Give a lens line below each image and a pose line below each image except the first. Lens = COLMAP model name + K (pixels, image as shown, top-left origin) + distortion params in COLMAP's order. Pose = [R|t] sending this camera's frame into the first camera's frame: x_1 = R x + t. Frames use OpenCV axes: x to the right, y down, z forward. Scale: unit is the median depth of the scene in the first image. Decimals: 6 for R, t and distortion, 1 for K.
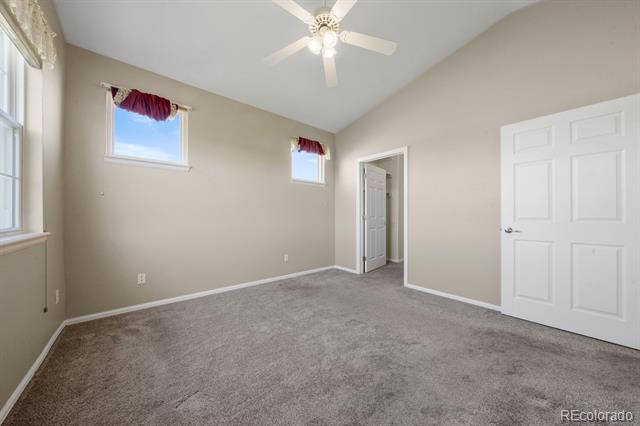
lens RADIAL K [[220.1, 0, 320.5], [0, 220.1, 217.3], [0, 0, 1]] dist [-0.007823, 0.000171]
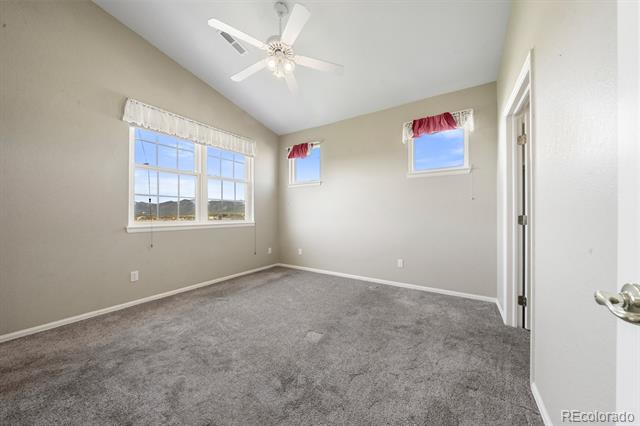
lens RADIAL K [[216.8, 0, 325.9], [0, 216.8, 214.7], [0, 0, 1]] dist [-0.007270, -0.000050]
pose [[0.303337, -0.011638, -0.952812, 0.672037], [-0.015951, 0.999723, -0.017289, 0.011557], [0.952750, 0.020443, 0.303067, 0.520416]]
